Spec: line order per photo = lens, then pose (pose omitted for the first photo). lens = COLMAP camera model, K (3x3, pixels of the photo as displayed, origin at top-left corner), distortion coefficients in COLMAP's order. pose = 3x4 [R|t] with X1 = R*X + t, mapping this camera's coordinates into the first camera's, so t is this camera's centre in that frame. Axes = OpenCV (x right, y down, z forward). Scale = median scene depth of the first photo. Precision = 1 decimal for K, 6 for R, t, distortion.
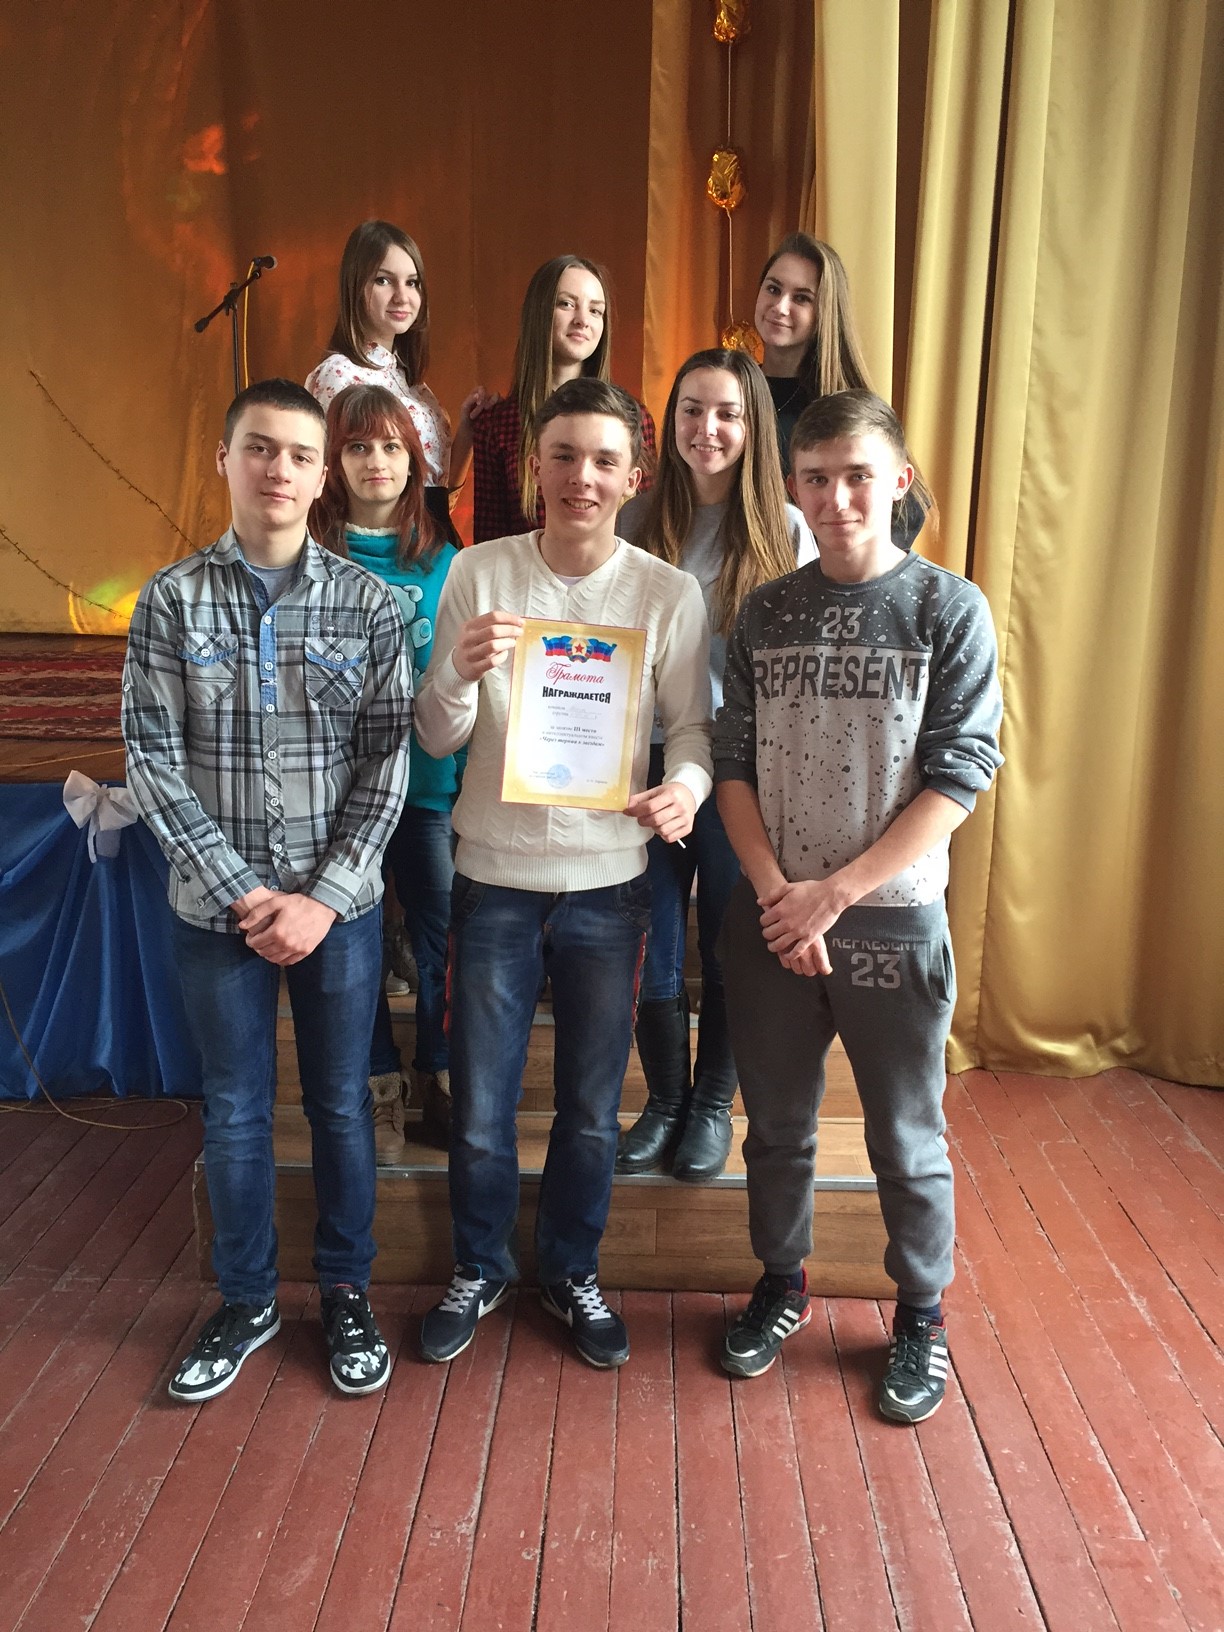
lens RADIAL K [[1406.1, 0, 613.0], [0, 1406.1, 823.6], [0, 0, 1]] dist [0.077051, -0.105651]
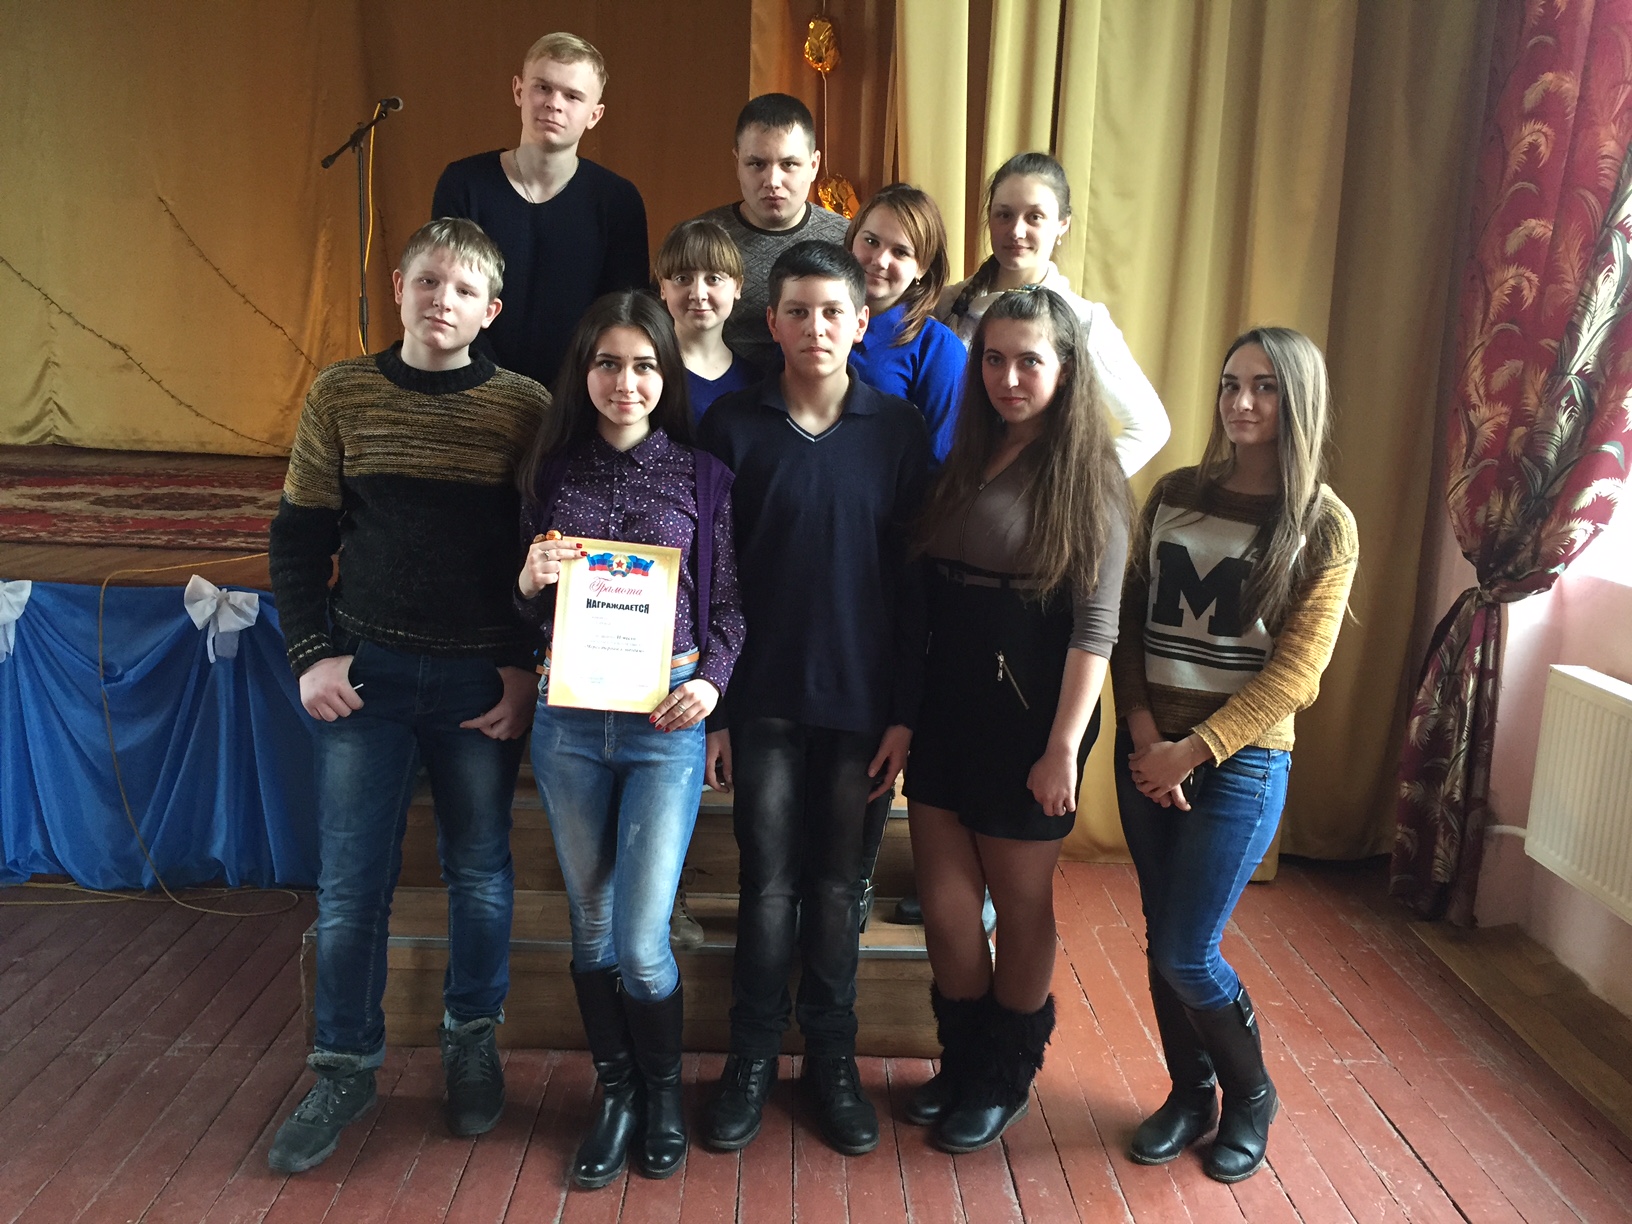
lens RADIAL K [[1405.7, 0, 824.3], [0, 1405.7, 616.8], [0, 0, 1]] dist [0.079634, -0.123244]
pose [[0.998311, 0.011844, 0.056871, 0.028813], [-0.010157, 0.999502, -0.029862, 0.020576], [-0.057196, 0.029234, 0.997935, -0.084565]]
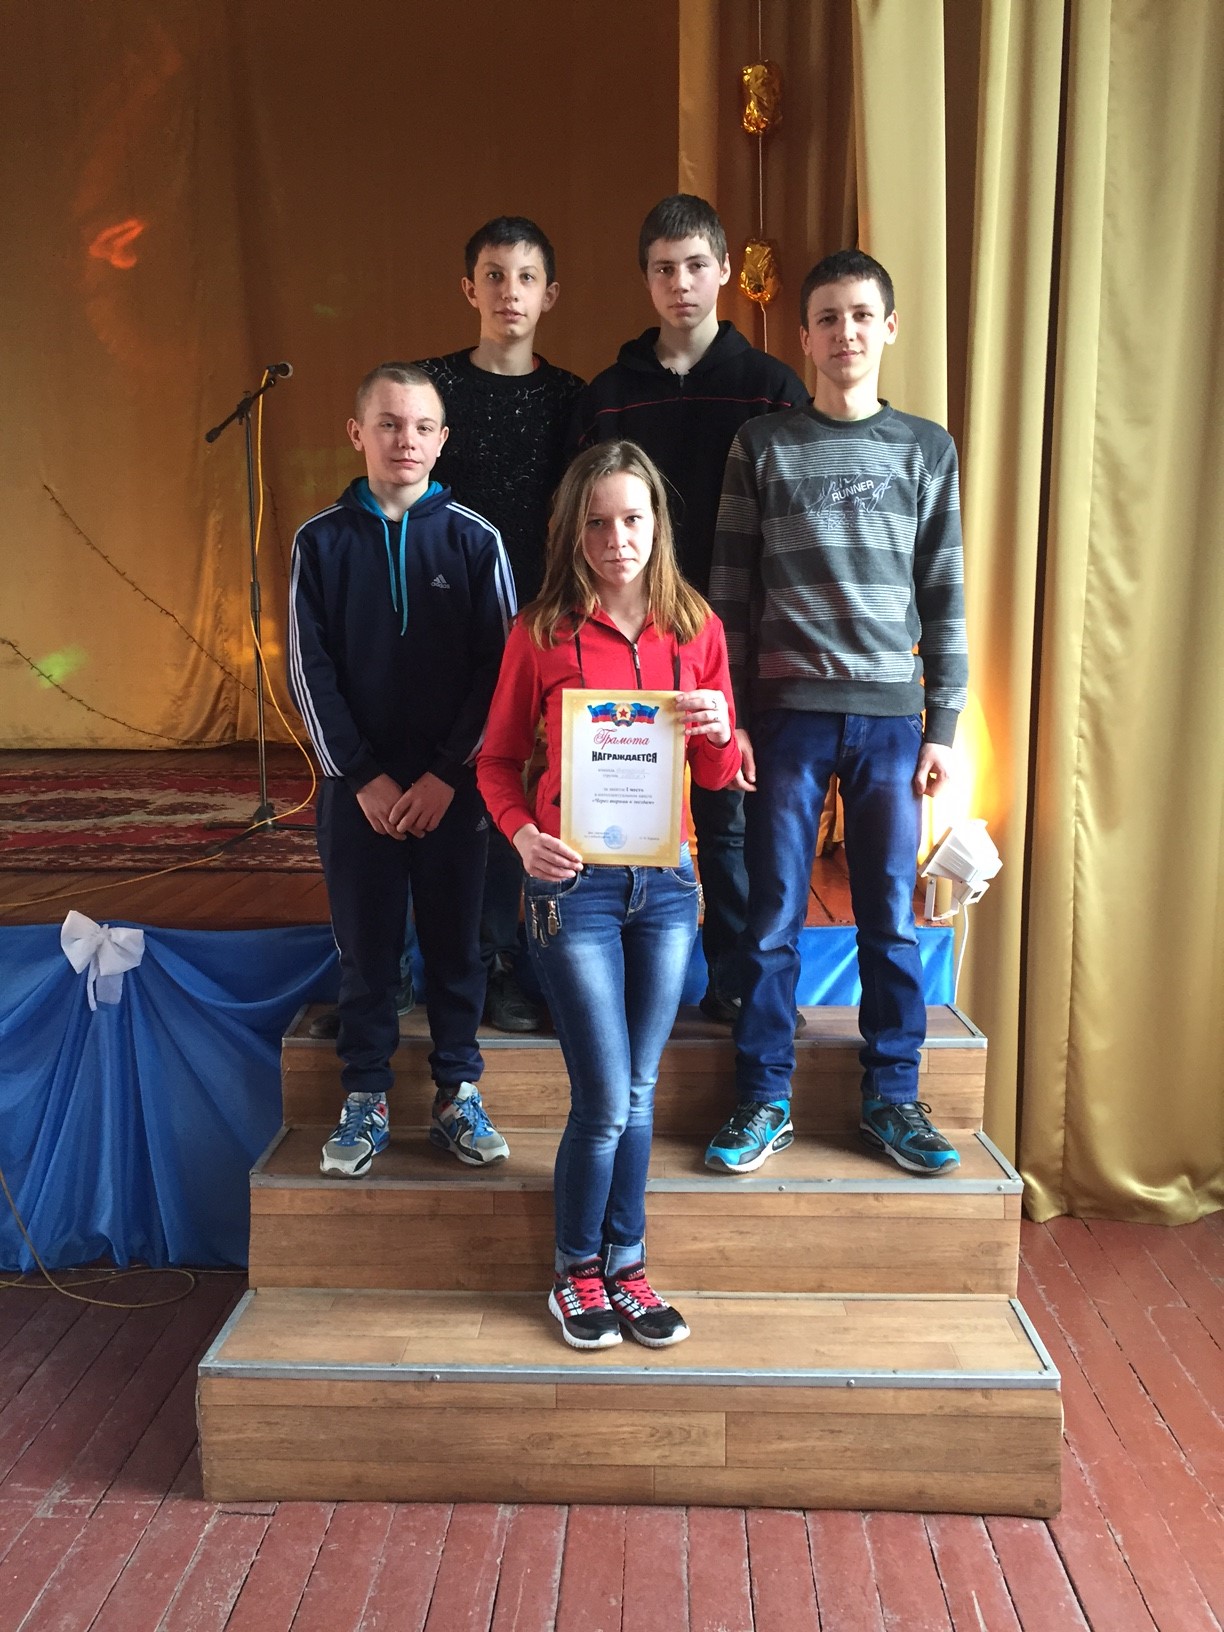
lens RADIAL K [[1413.2, 0, 612.0], [0, 1413.2, 816.0], [0, 0, 1]] dist [0.059921, -0.065333]
pose [[0.999669, -0.020842, -0.015052, -0.014348], [0.019751, 0.997400, -0.069307, -0.027512], [0.016457, 0.068987, 0.997482, 0.077351]]
